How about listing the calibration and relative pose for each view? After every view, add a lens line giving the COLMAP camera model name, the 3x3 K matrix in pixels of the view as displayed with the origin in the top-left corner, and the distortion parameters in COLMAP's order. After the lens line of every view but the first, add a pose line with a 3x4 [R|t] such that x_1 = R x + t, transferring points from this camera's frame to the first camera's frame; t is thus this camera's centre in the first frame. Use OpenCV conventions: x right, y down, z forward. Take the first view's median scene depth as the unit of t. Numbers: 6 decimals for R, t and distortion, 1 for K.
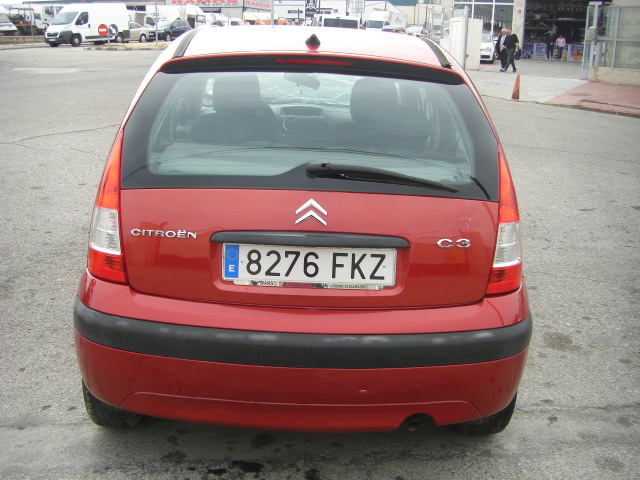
lens RADIAL K [[718.8, 0, 306.7], [0, 718.8, 260.6], [0, 0, 1]] dist [-0.134876, 0.000000]
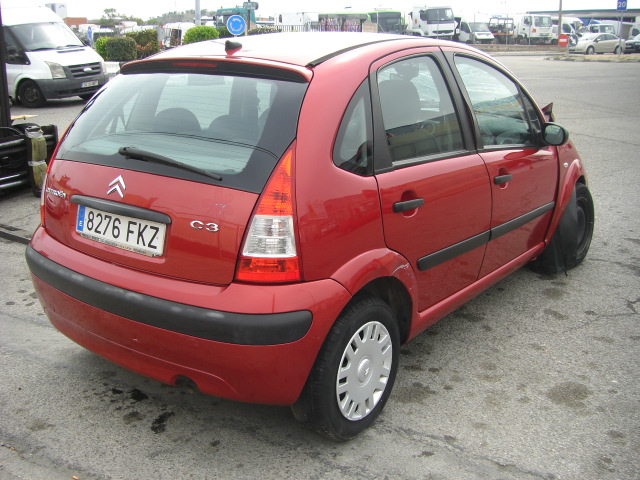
lens RADIAL K [[718.8, 0, 298.5], [0, 718.8, 252.1], [0, 0, 1]] dist [-0.134876, 0.000000]
pose [[0.775713, 0.146784, -0.613778, 0.989839], [-0.162194, 0.986276, 0.030879, -0.041627], [0.609887, 0.075597, 0.788875, 0.218189]]
